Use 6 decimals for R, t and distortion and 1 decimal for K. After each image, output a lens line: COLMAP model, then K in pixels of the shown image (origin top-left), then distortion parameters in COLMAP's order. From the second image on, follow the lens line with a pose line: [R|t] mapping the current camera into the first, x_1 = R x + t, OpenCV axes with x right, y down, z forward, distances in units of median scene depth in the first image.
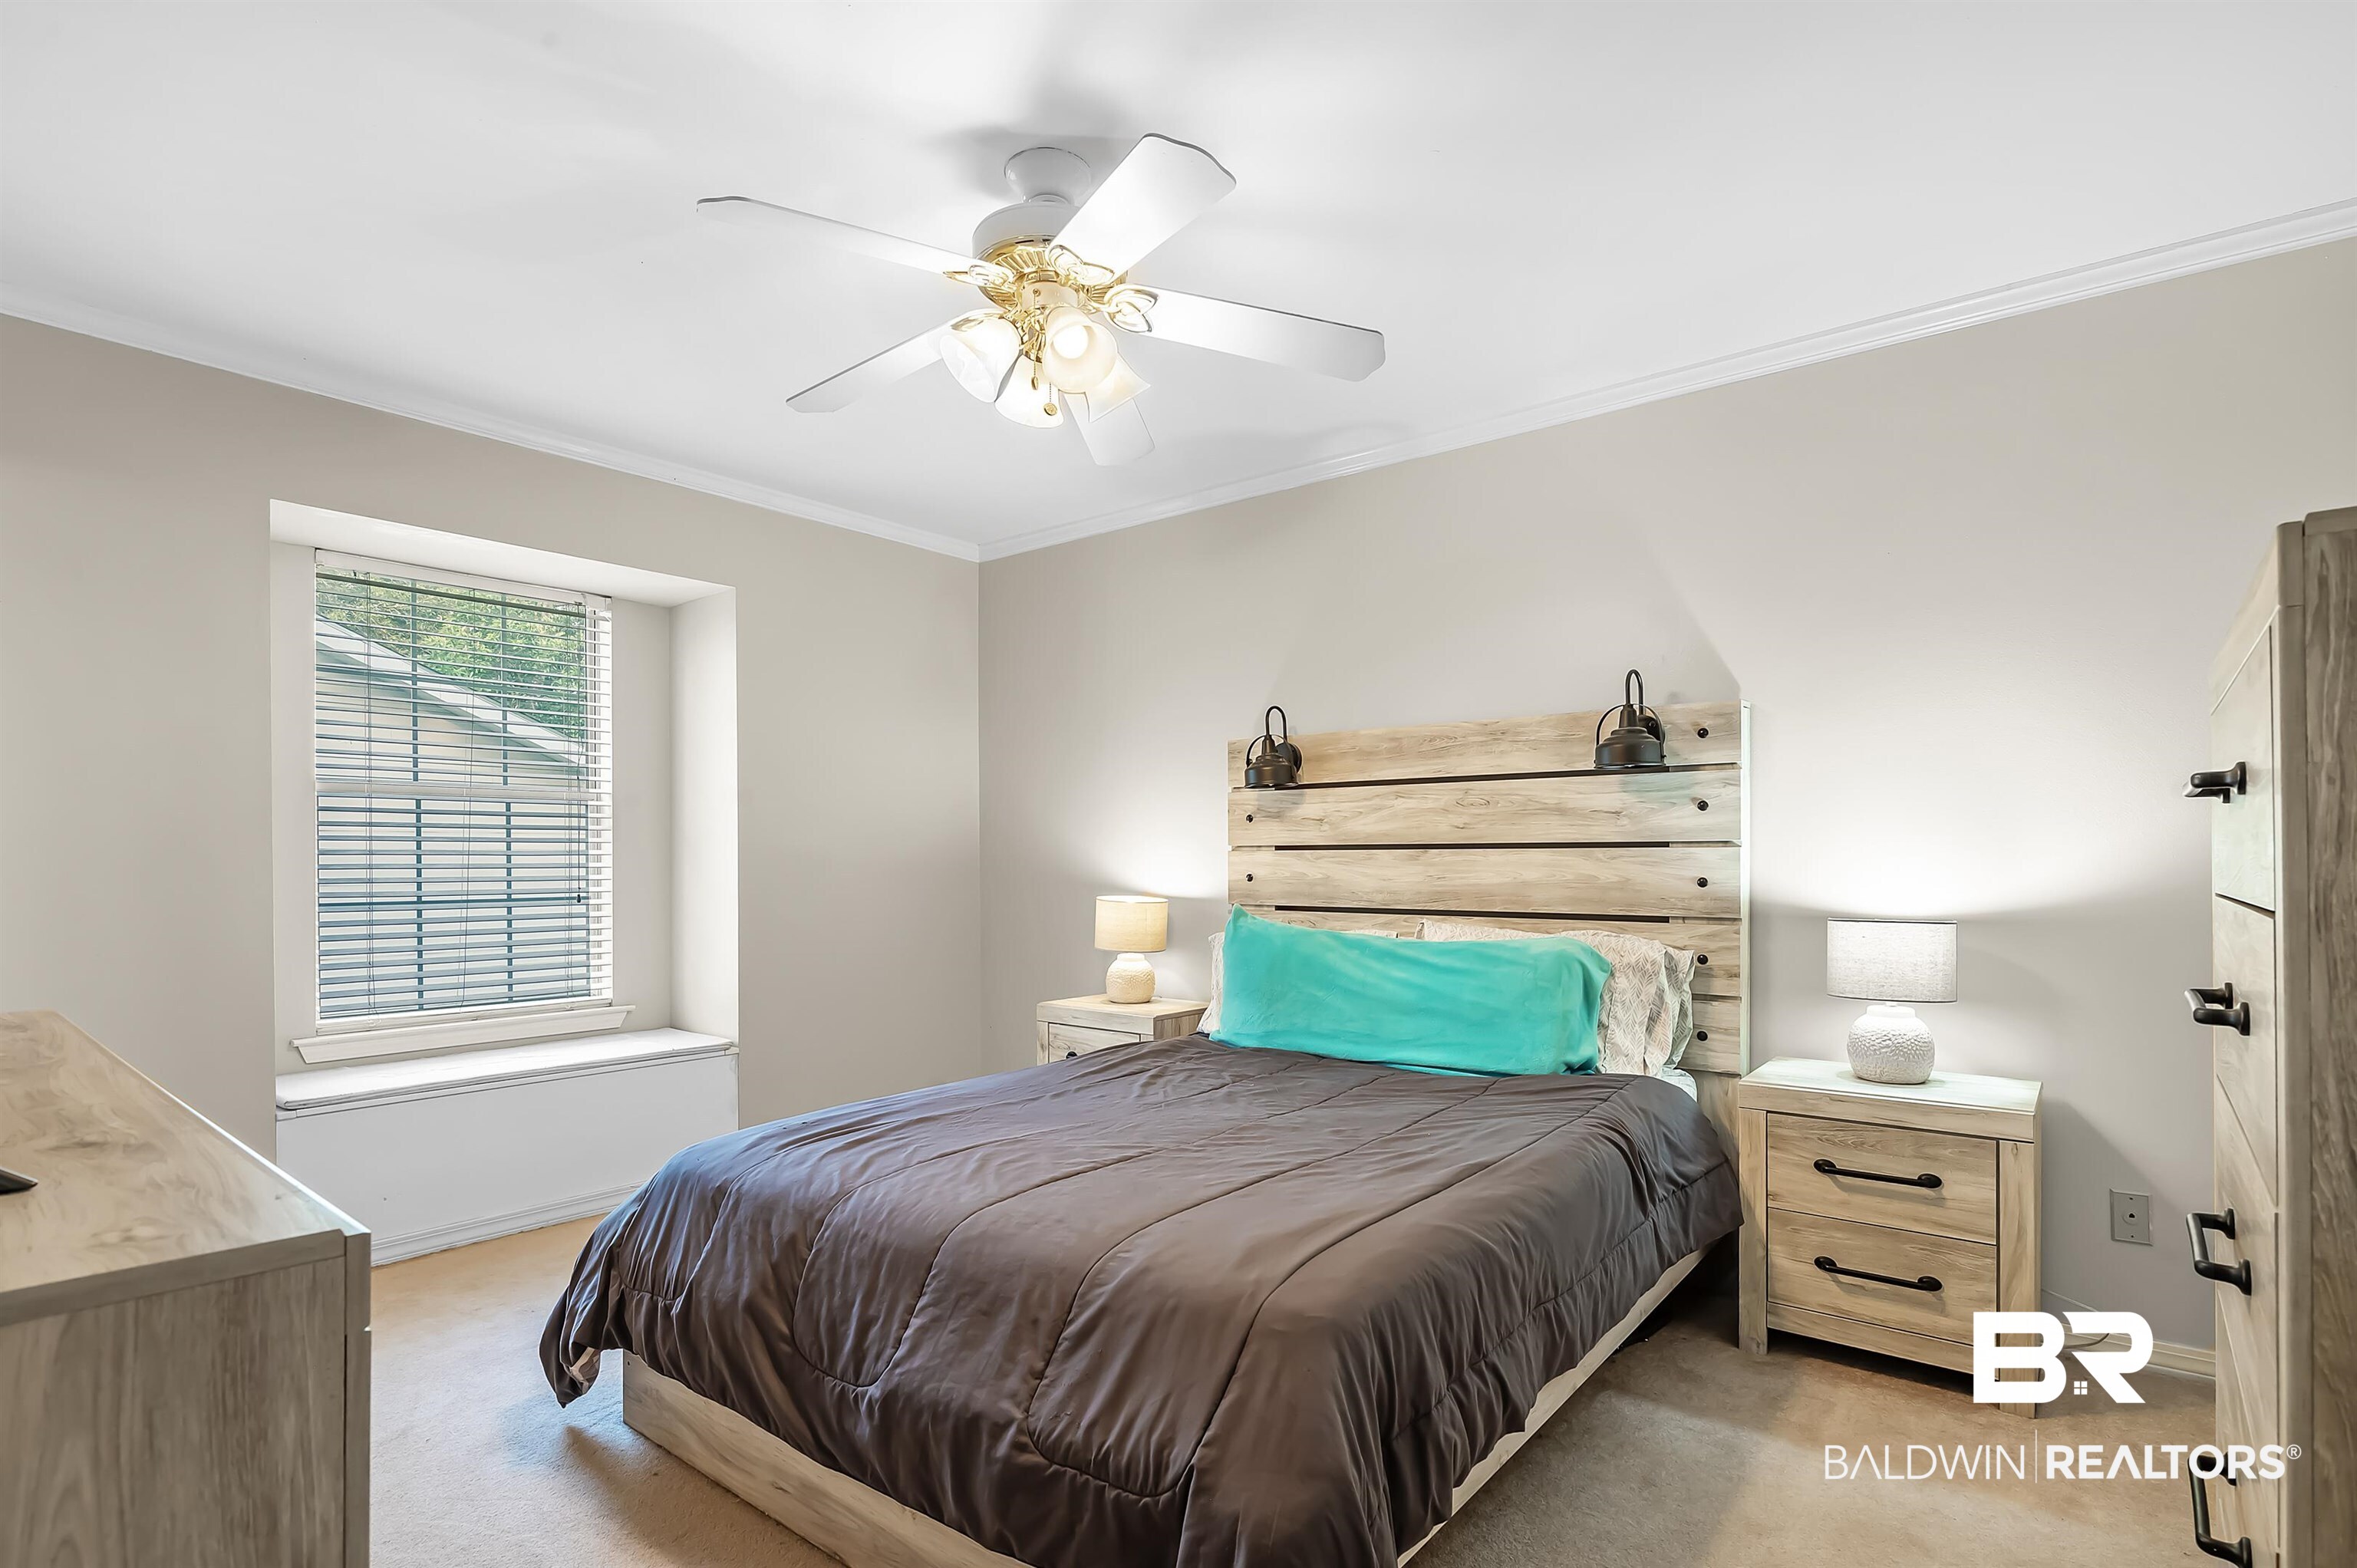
lens RADIAL K [[1133.4, 0, 1188.4], [0, 1133.4, 858.6], [0, 0, 1]] dist [-0.005670, -0.000117]
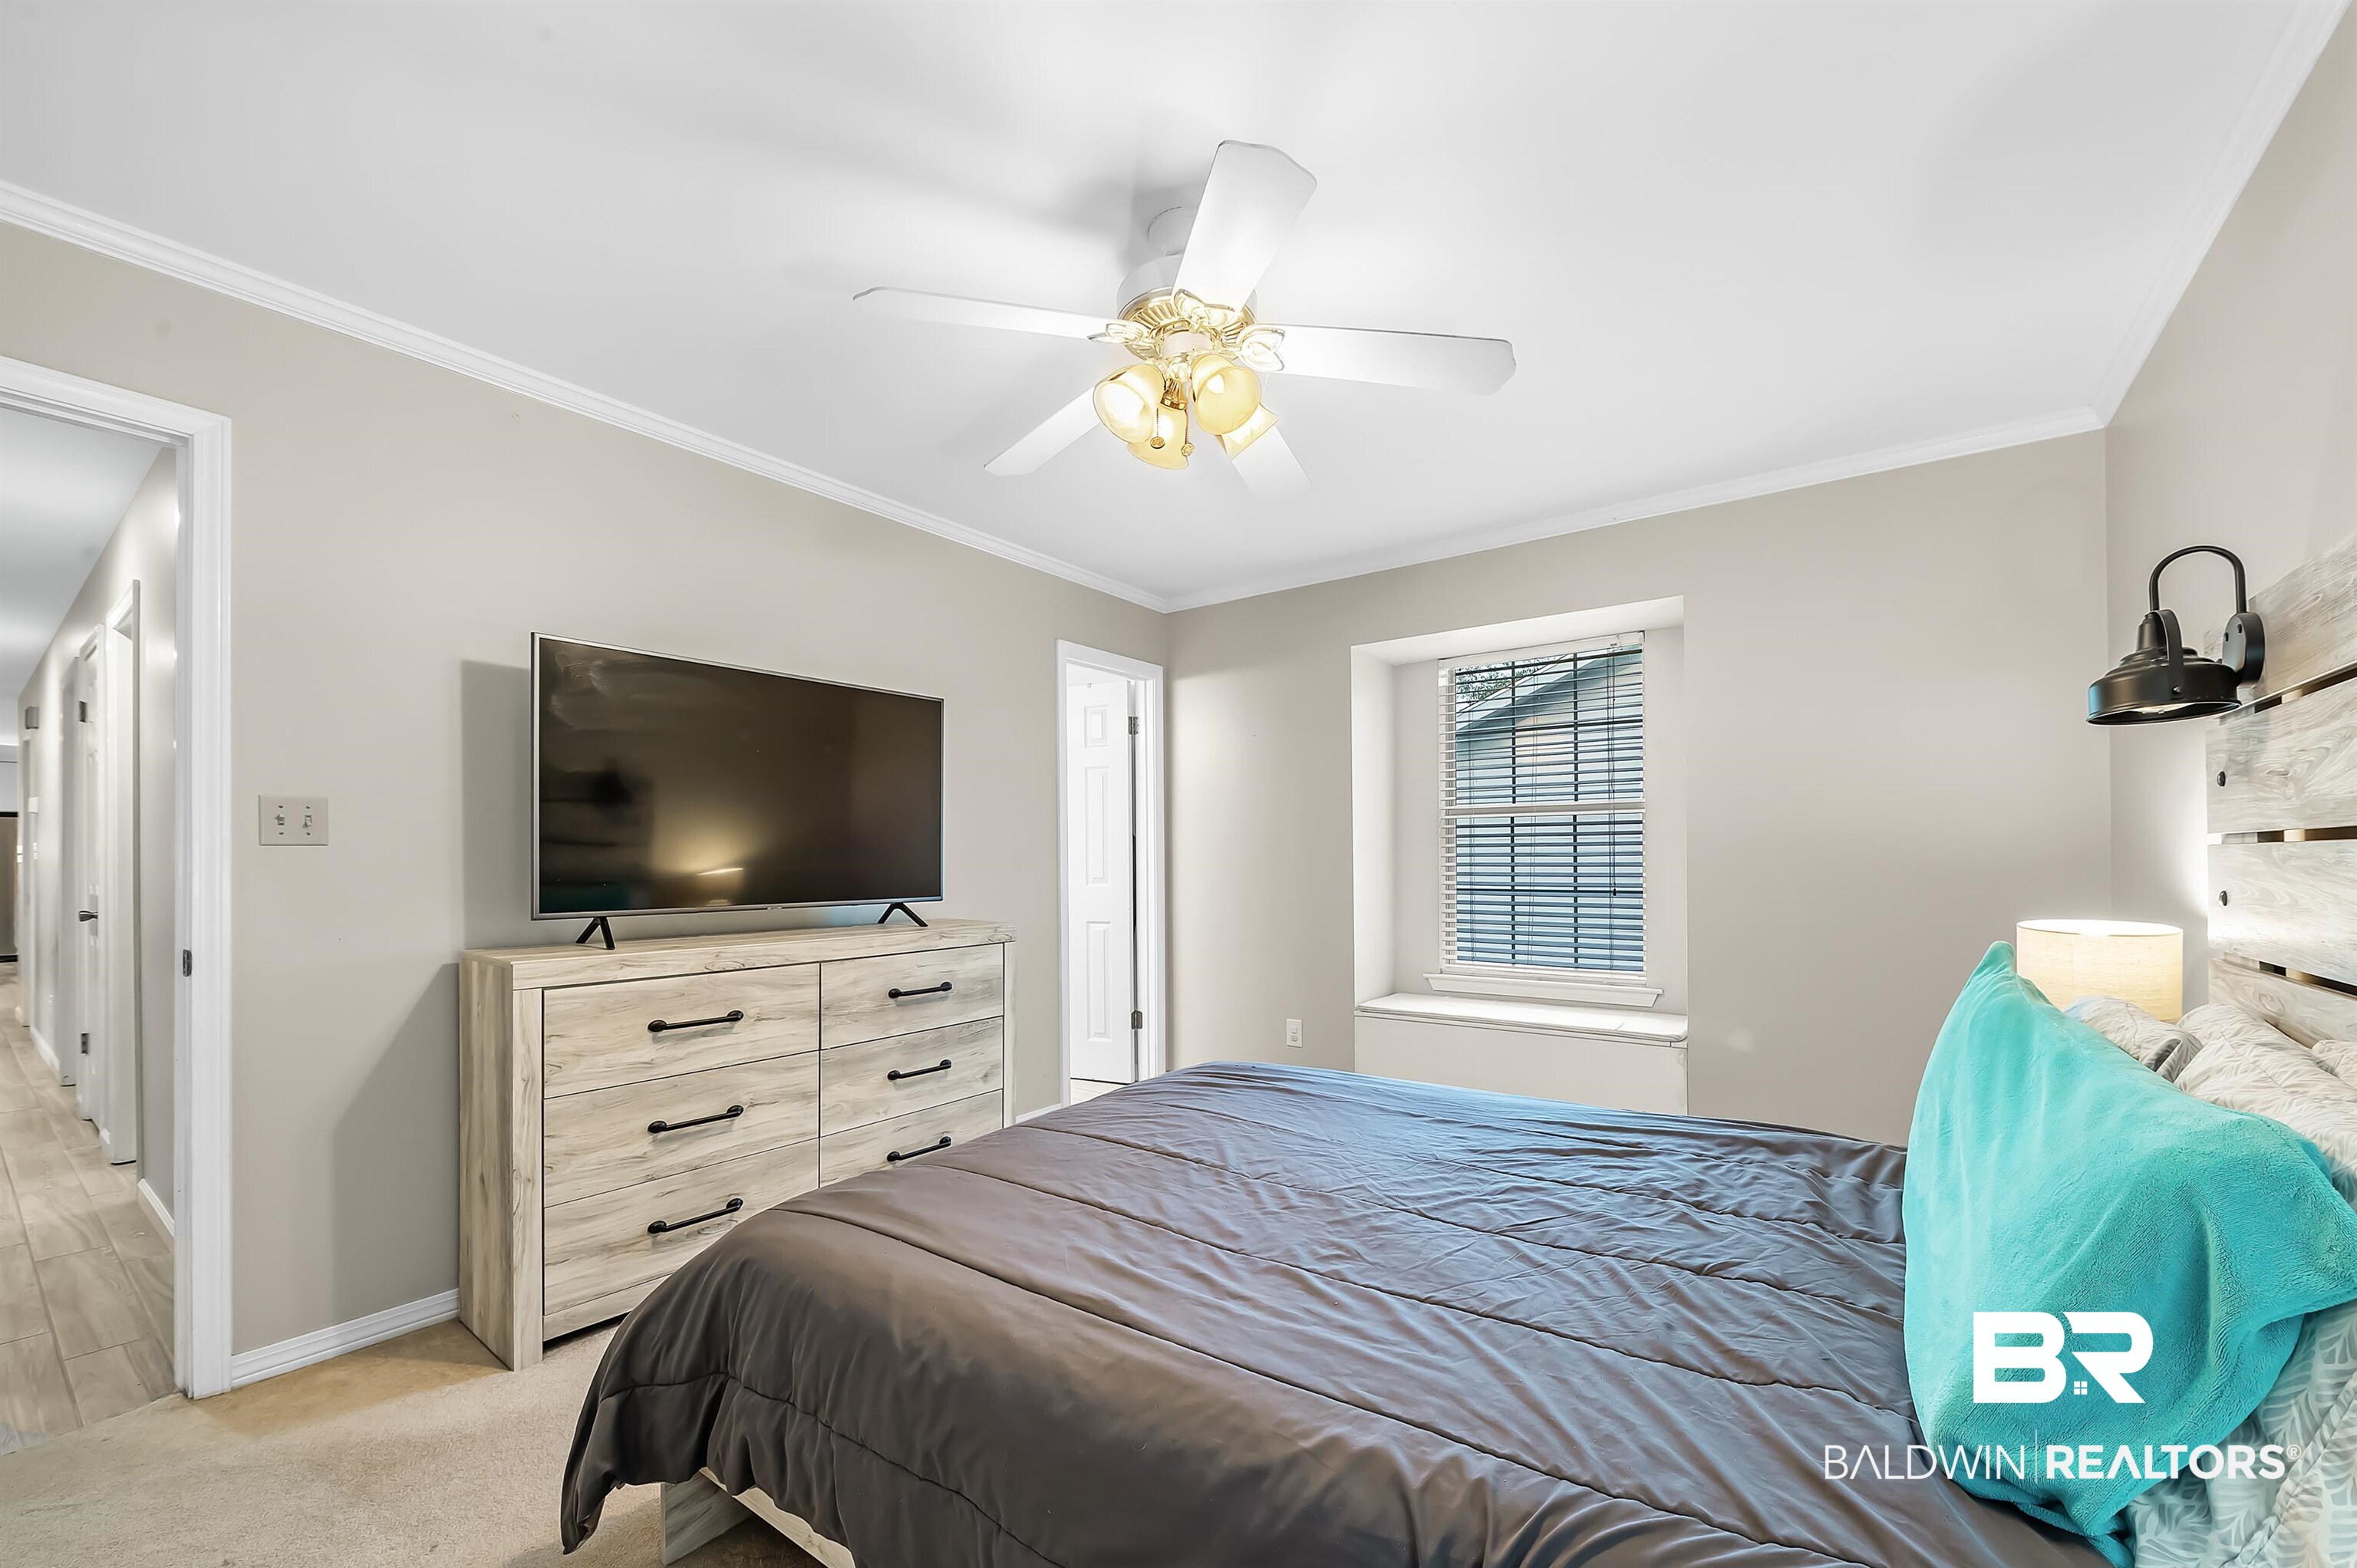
lens RADIAL K [[931.4, 0, 1202.5], [0, 931.4, 854.7], [0, 0, 1]] dist [-0.001757, -0.000209]
pose [[0.063531, -0.003183, -0.997975, 0.438187], [0.001772, 0.999994, -0.003076, -0.002045], [0.997978, -0.001573, 0.063536, 0.541577]]
